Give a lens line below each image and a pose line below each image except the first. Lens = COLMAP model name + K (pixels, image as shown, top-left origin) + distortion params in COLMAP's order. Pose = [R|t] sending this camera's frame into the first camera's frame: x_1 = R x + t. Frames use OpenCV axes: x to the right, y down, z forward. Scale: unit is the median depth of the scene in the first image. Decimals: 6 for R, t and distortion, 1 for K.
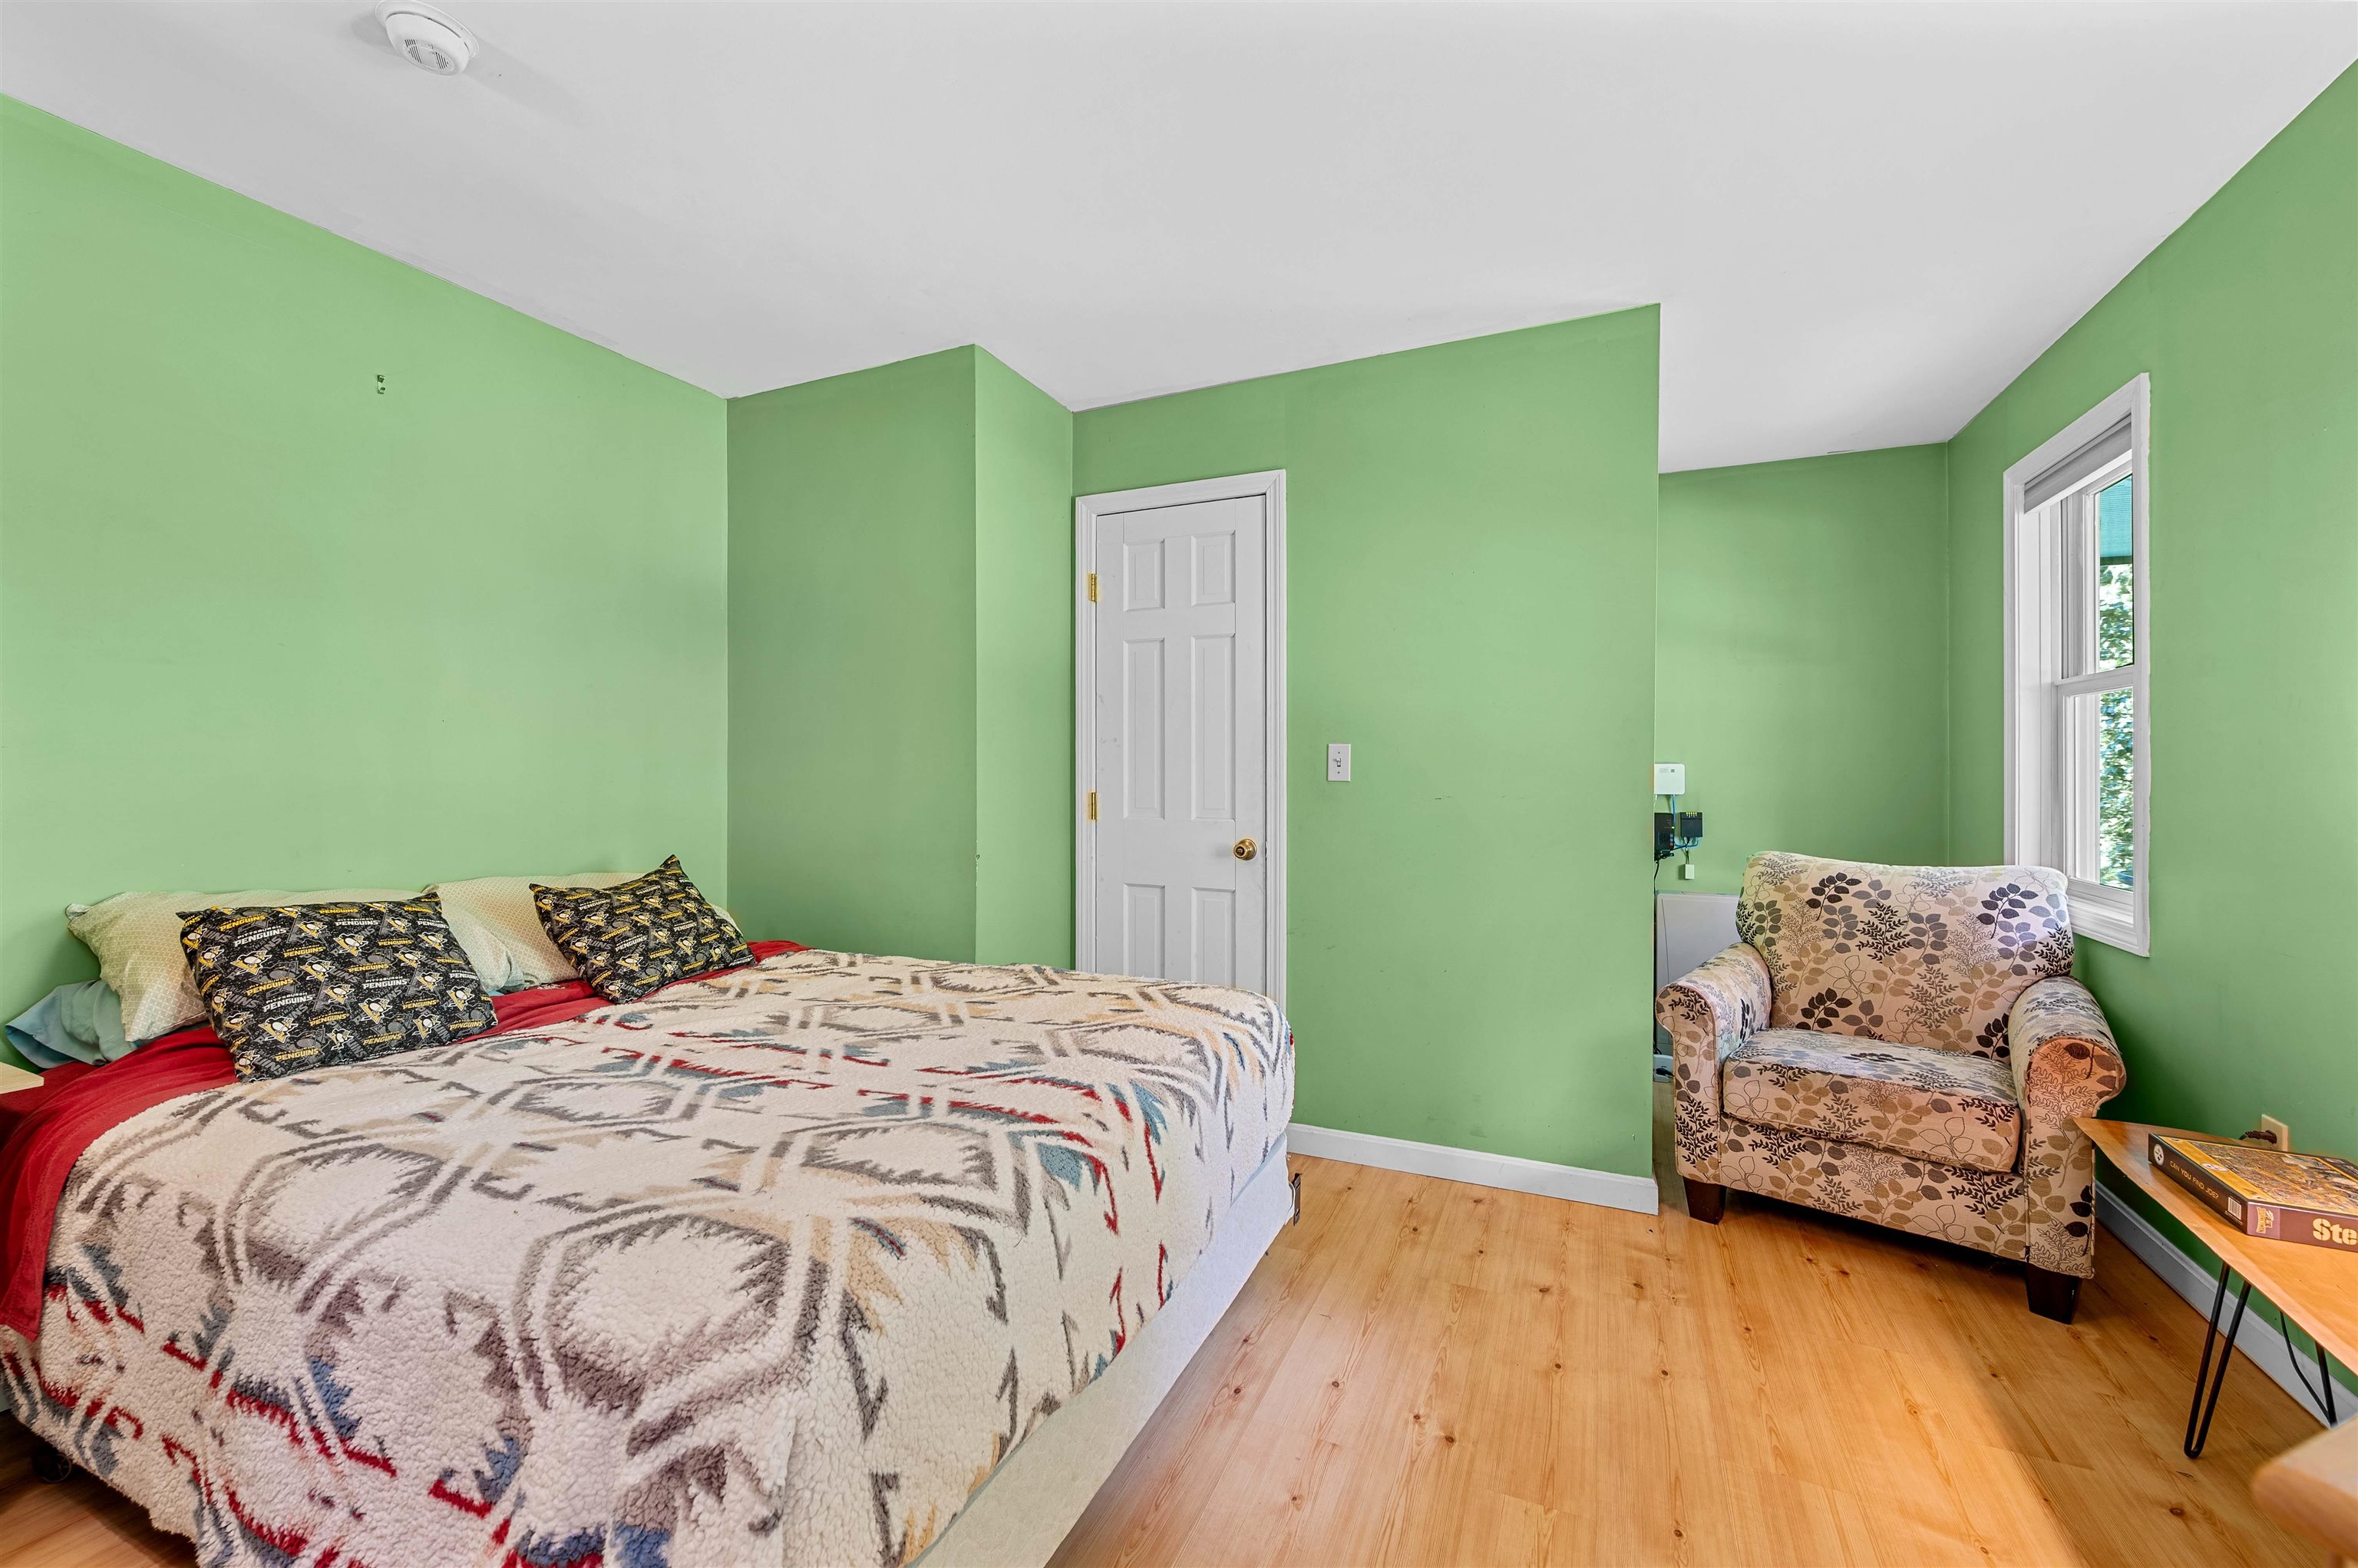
lens RADIAL K [[964.6, 0, 1148.8], [0, 964.6, 774.4], [0, 0, 1]] dist [-0.000621, -0.000156]
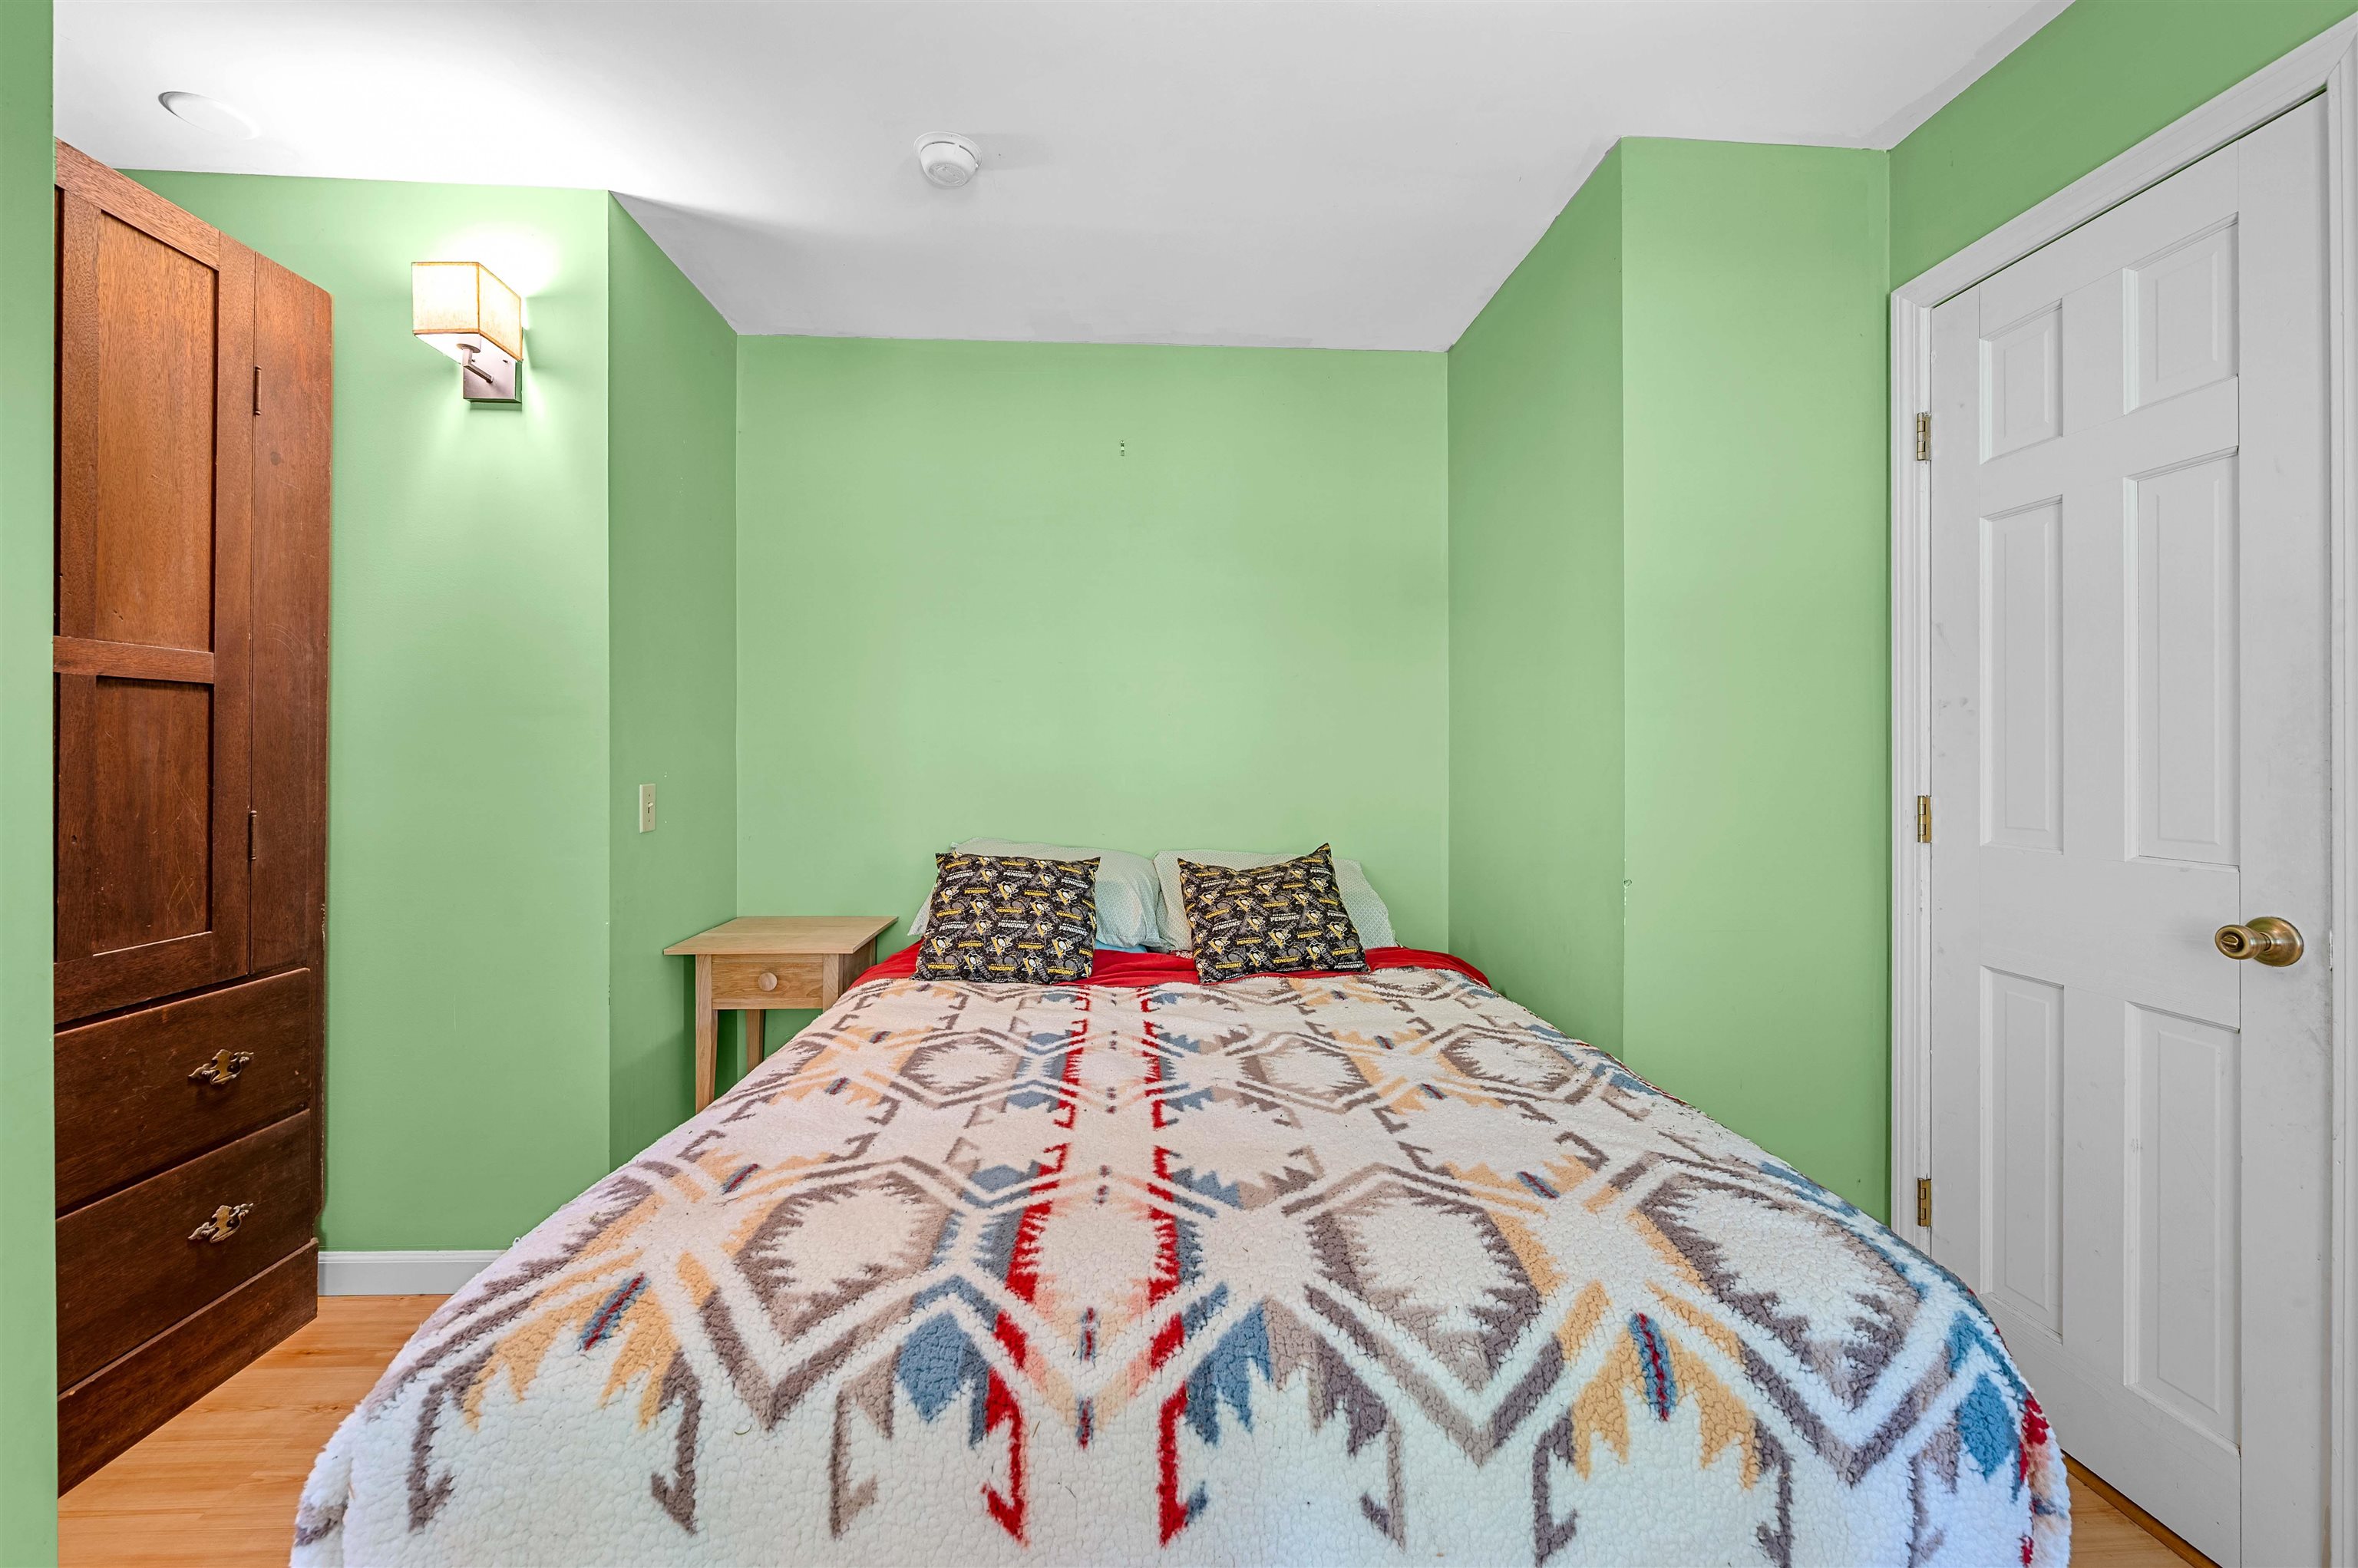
lens RADIAL K [[937.0, 0, 1173.2], [0, 937.0, 753.8], [0, 0, 1]] dist [0.001838, -0.000344]
pose [[0.470941, -0.002547, -0.882161, 0.384017], [-0.004465, 0.999976, -0.005271, -0.001415], [0.882153, 0.006422, 0.470918, 0.599487]]
